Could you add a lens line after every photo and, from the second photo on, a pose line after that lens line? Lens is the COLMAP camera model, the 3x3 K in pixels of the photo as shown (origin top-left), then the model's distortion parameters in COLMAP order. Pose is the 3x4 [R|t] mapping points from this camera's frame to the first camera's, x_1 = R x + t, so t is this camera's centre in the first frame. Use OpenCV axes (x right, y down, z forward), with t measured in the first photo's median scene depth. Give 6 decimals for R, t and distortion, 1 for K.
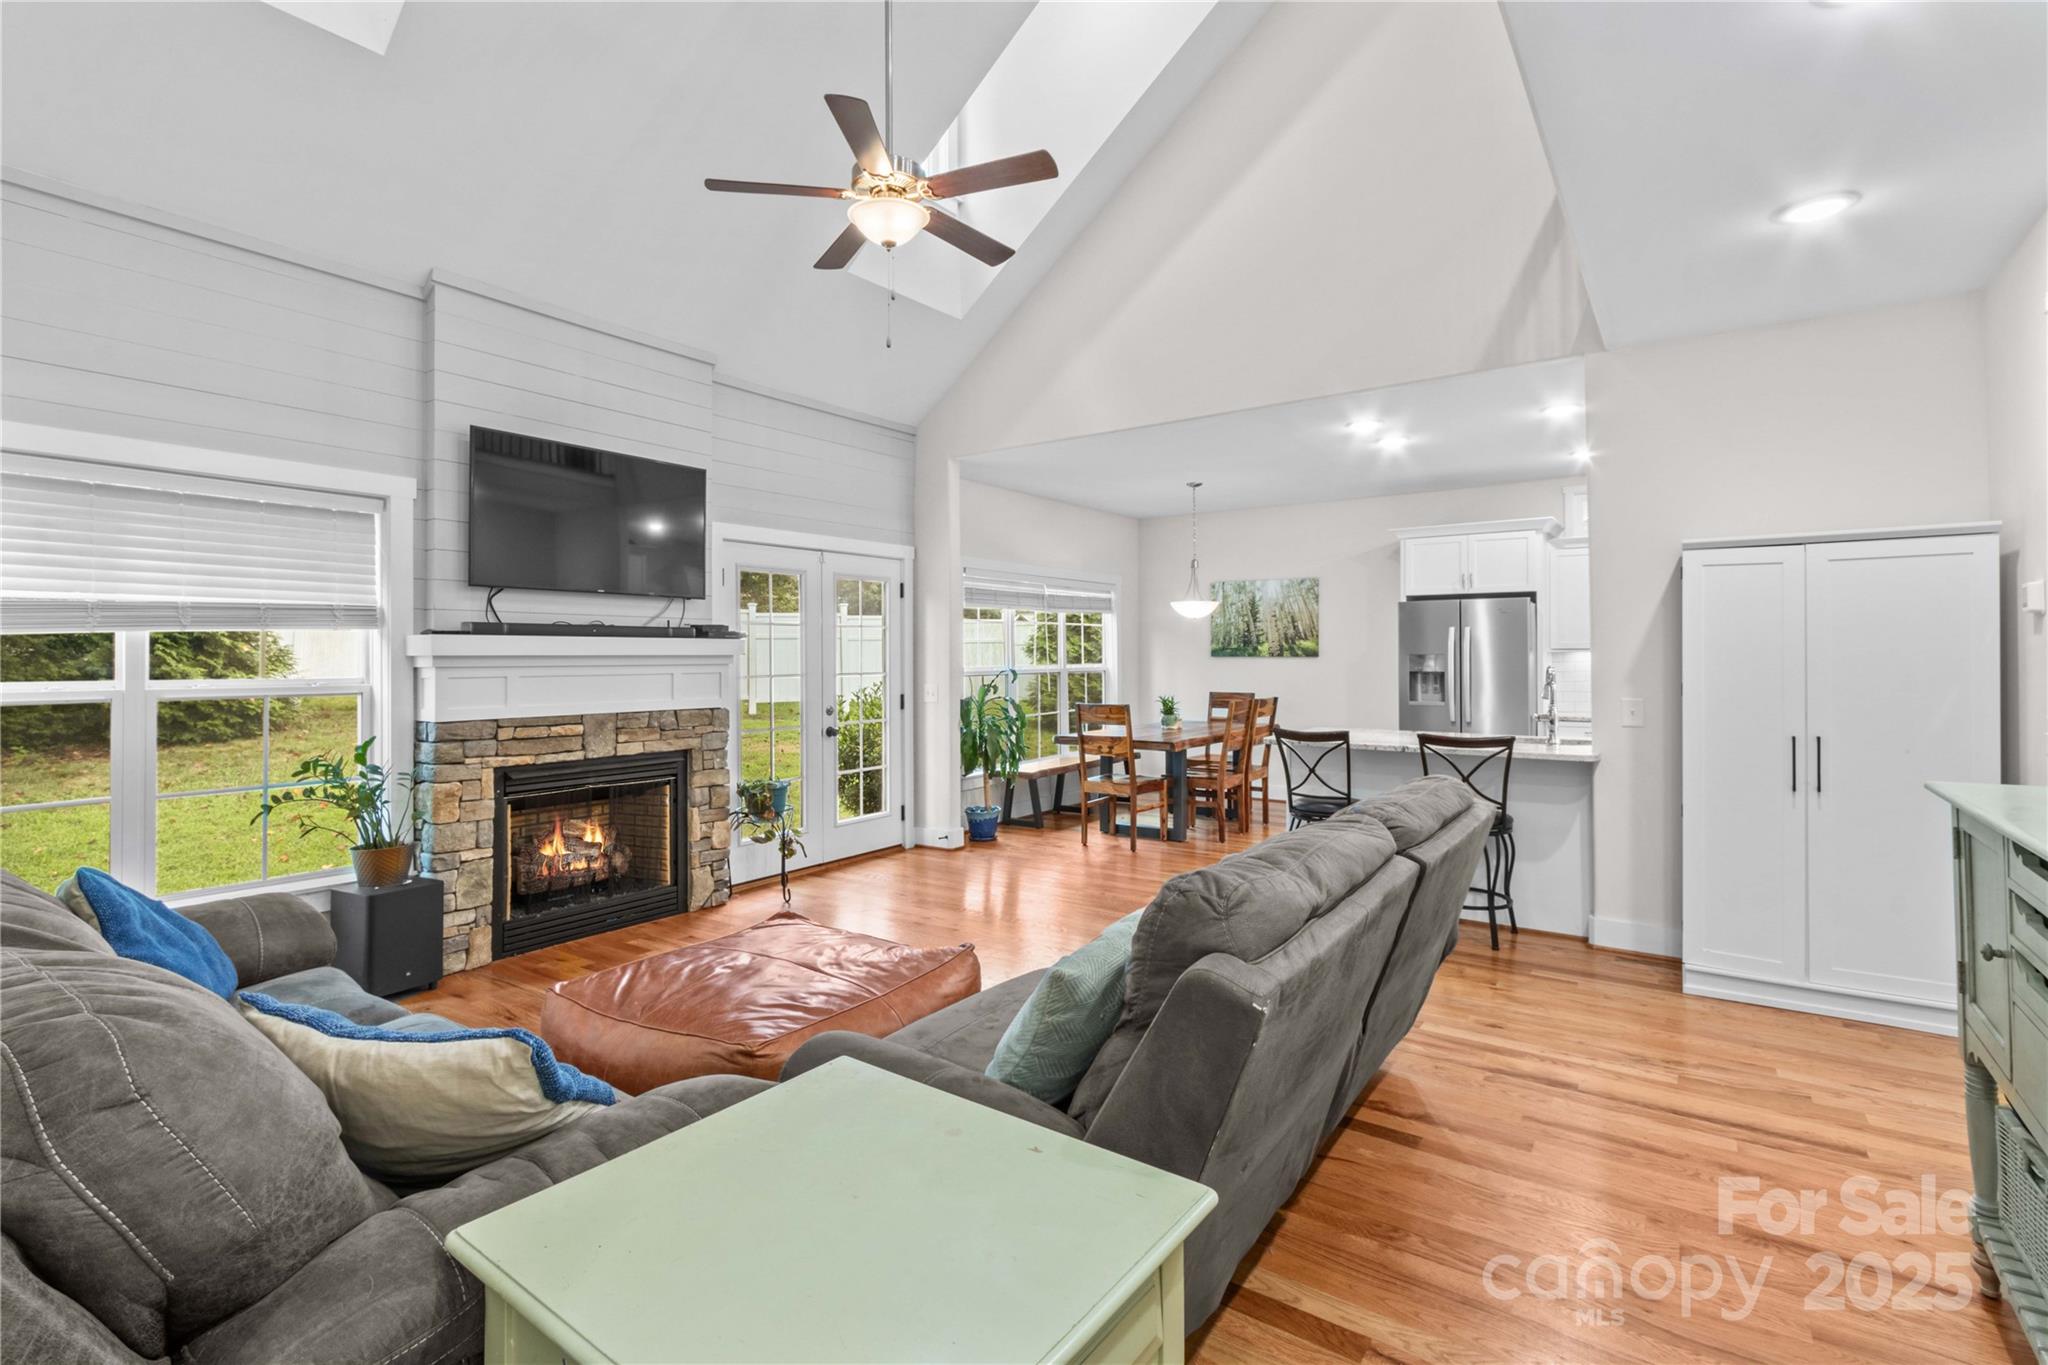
lens RADIAL K [[940.7, 0, 999.0], [0, 940.7, 658.5], [0, 0, 1]] dist [0.007008, -0.001773]
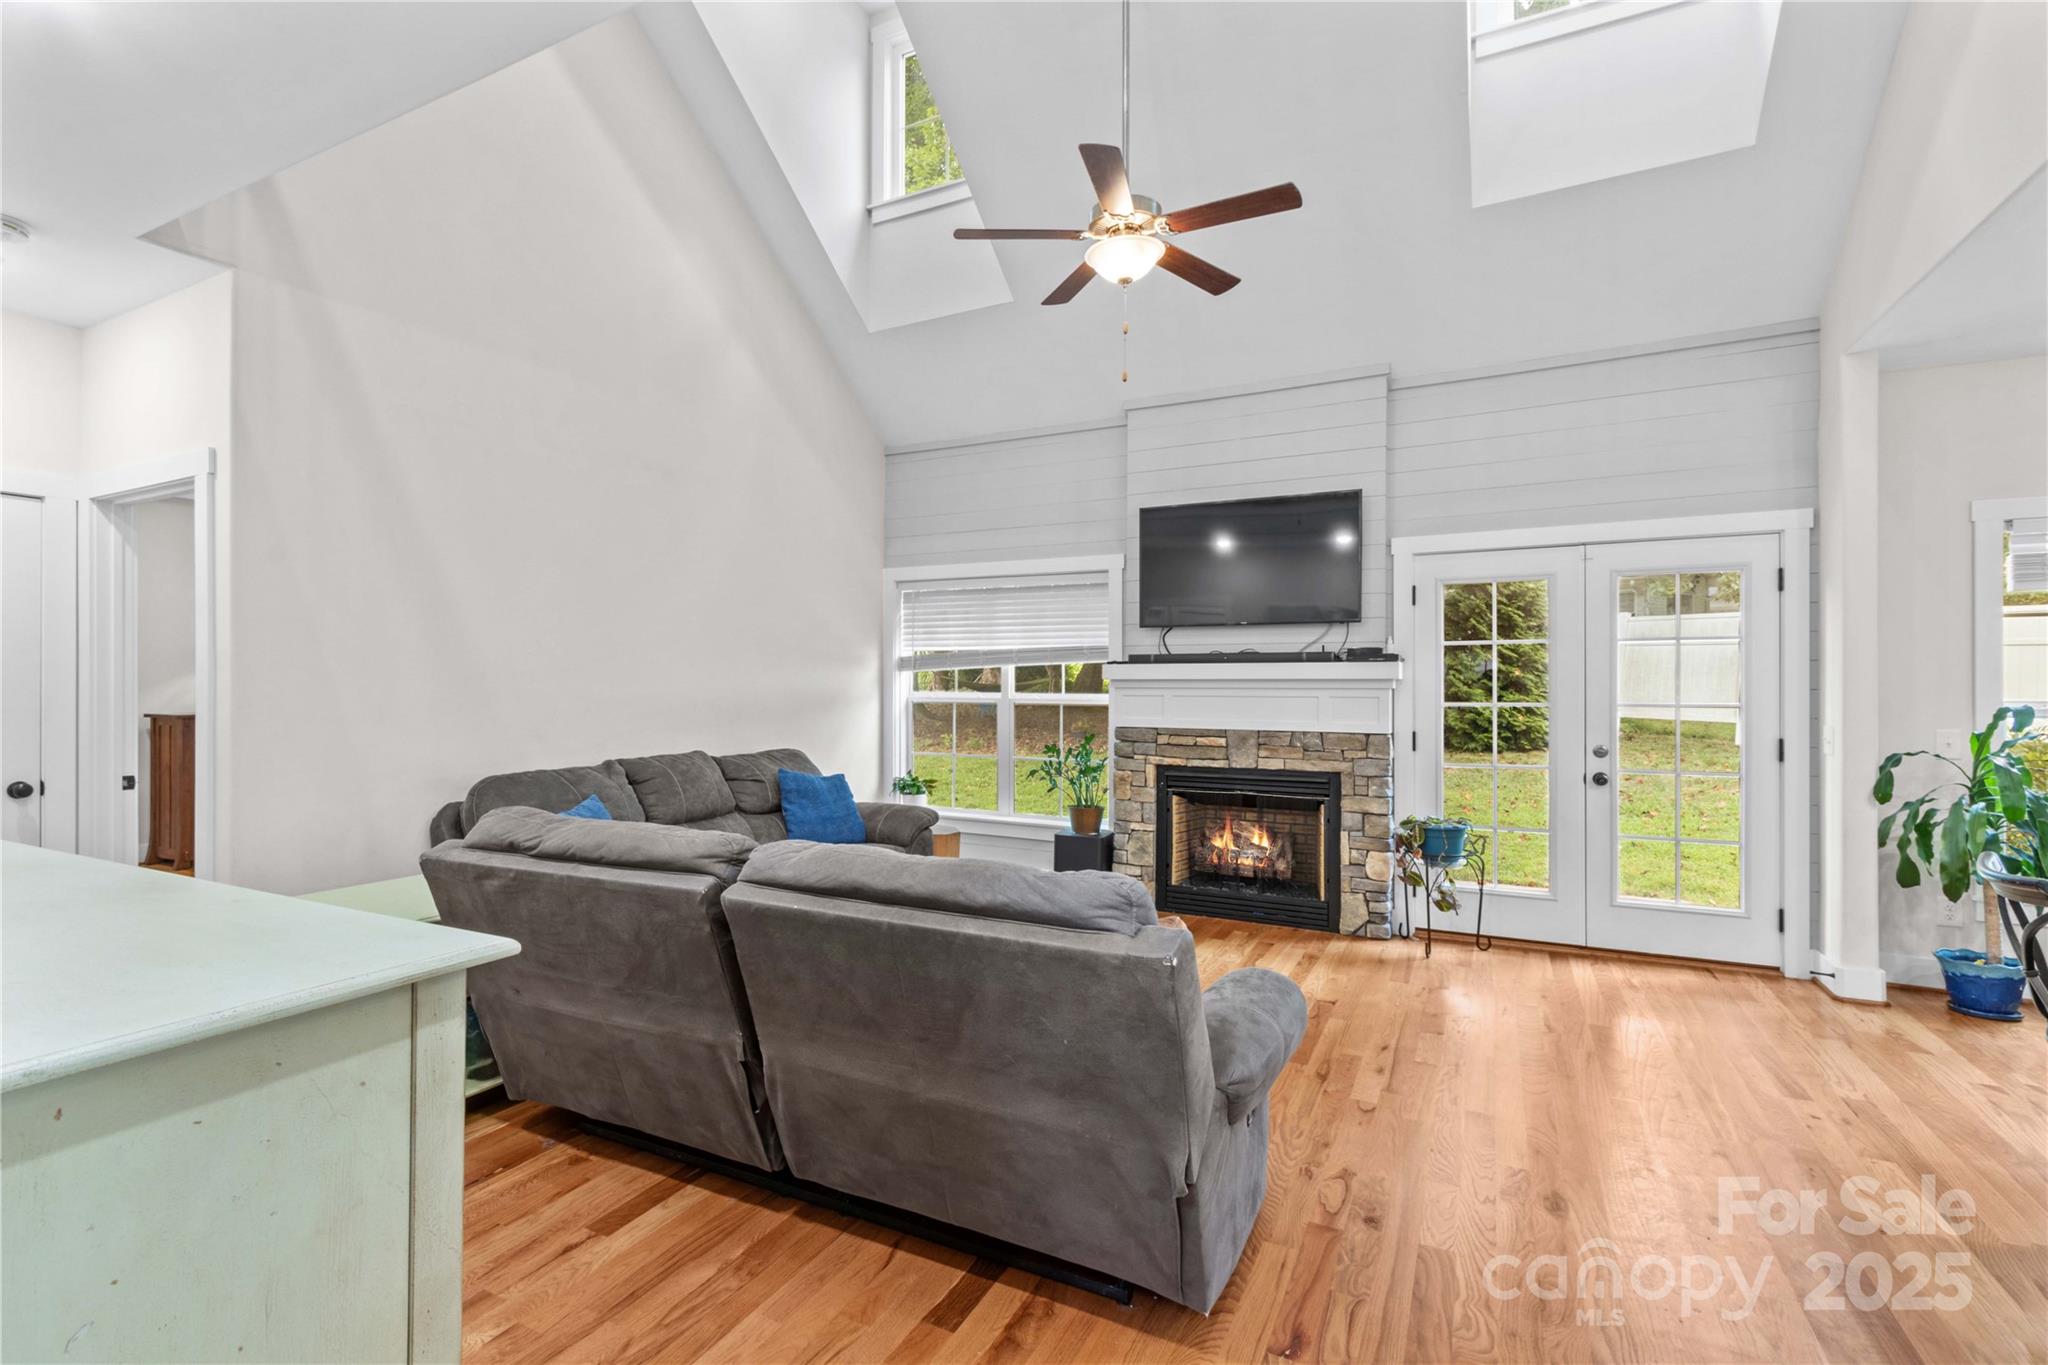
lens RADIAL K [[940.7, 0, 1000.3], [0, 940.7, 702.4], [0, 0, 1]] dist [0.007008, -0.001773]
pose [[0.158994, 0.023646, -0.986996, 0.465282], [-0.003199, 0.999720, 0.023436, -0.000848], [0.987274, -0.000569, 0.159025, 0.367200]]
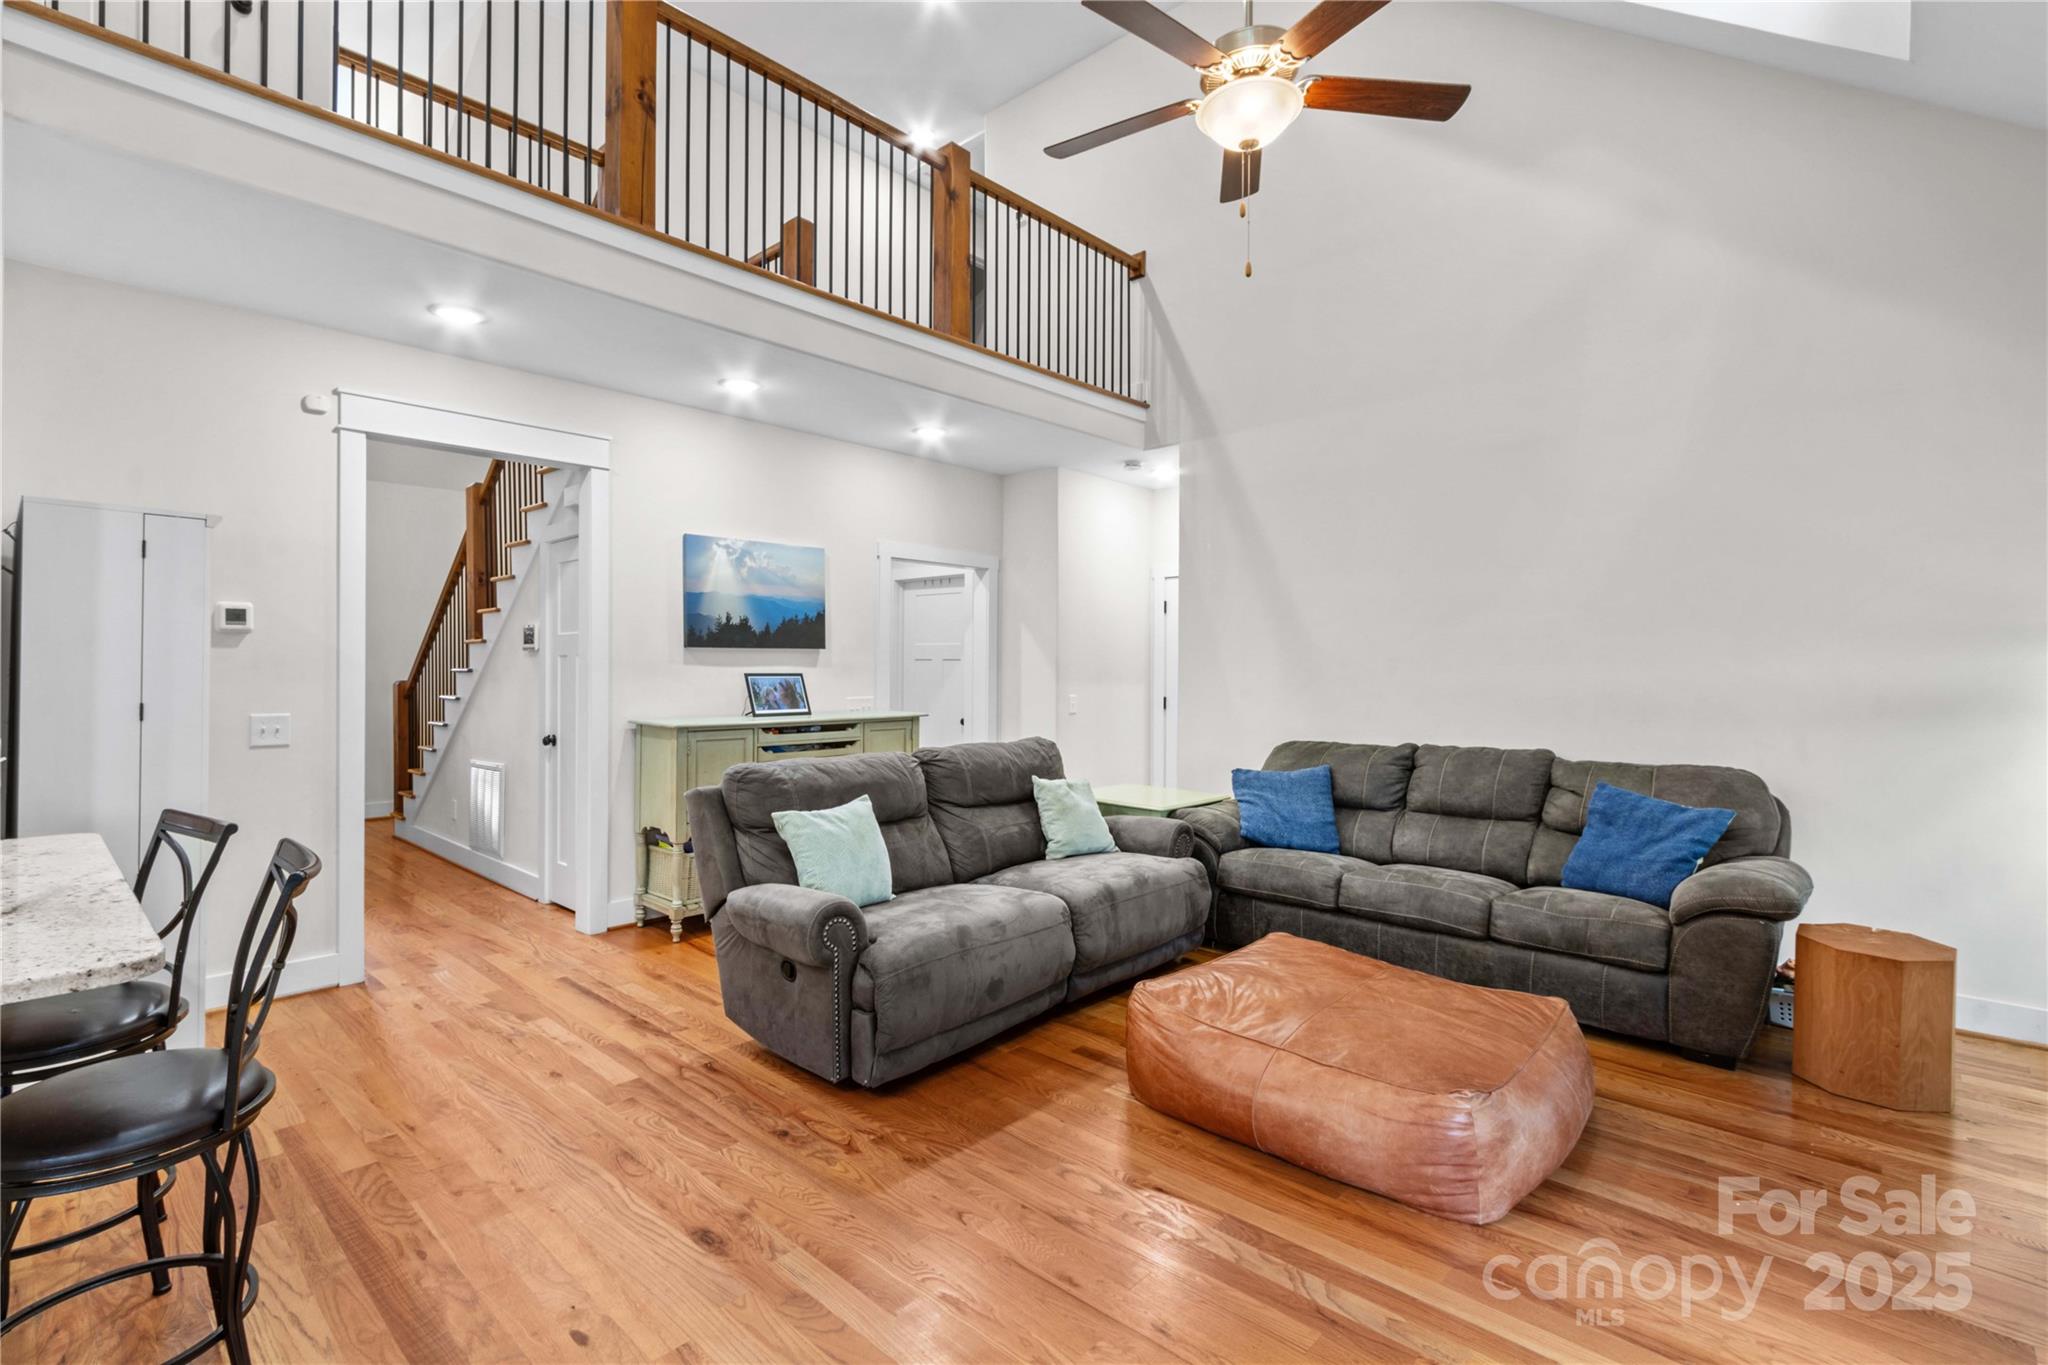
lens RADIAL K [[940.7, 0, 977.0], [0, 940.7, 663.8], [0, 0, 1]] dist [0.007008, -0.001773]
pose [[-0.991617, 0.000024, 0.129208, 0.003434], [-0.000545, 0.999990, -0.004372, -0.000949], [-0.129207, -0.004405, -0.991608, 0.959986]]
